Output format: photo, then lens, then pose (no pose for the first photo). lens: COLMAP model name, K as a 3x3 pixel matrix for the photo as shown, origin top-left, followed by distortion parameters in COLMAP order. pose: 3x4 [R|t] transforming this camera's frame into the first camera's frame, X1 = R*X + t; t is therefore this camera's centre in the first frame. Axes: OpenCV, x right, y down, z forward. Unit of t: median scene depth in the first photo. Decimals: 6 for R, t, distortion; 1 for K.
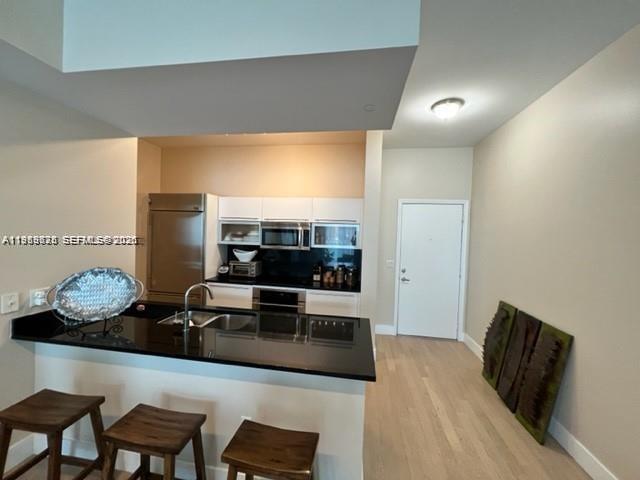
lens RADIAL K [[258.8, 0, 320.2], [0, 258.8, 236.8], [0, 0, 1]] dist [0.001494, 0.000781]
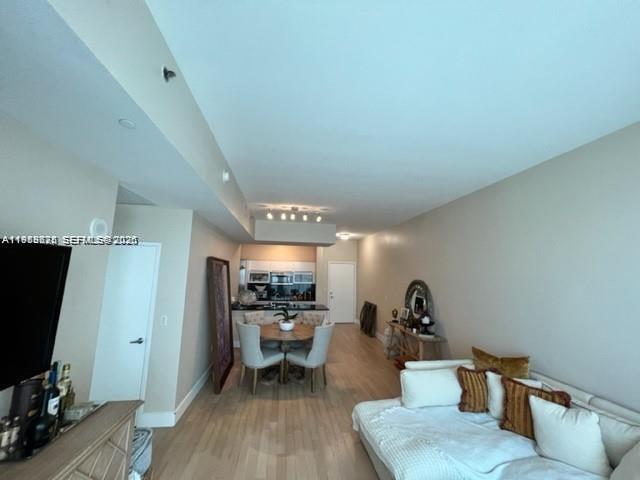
lens RADIAL K [[258.8, 0, 322.2], [0, 258.8, 238.9], [0, 0, 1]] dist [0.001494, 0.000781]
pose [[0.955947, 0.024275, 0.292535, -0.463561], [0.020285, 0.988729, -0.148333, -0.003880], [-0.292839, 0.147733, 0.944680, -1.284472]]
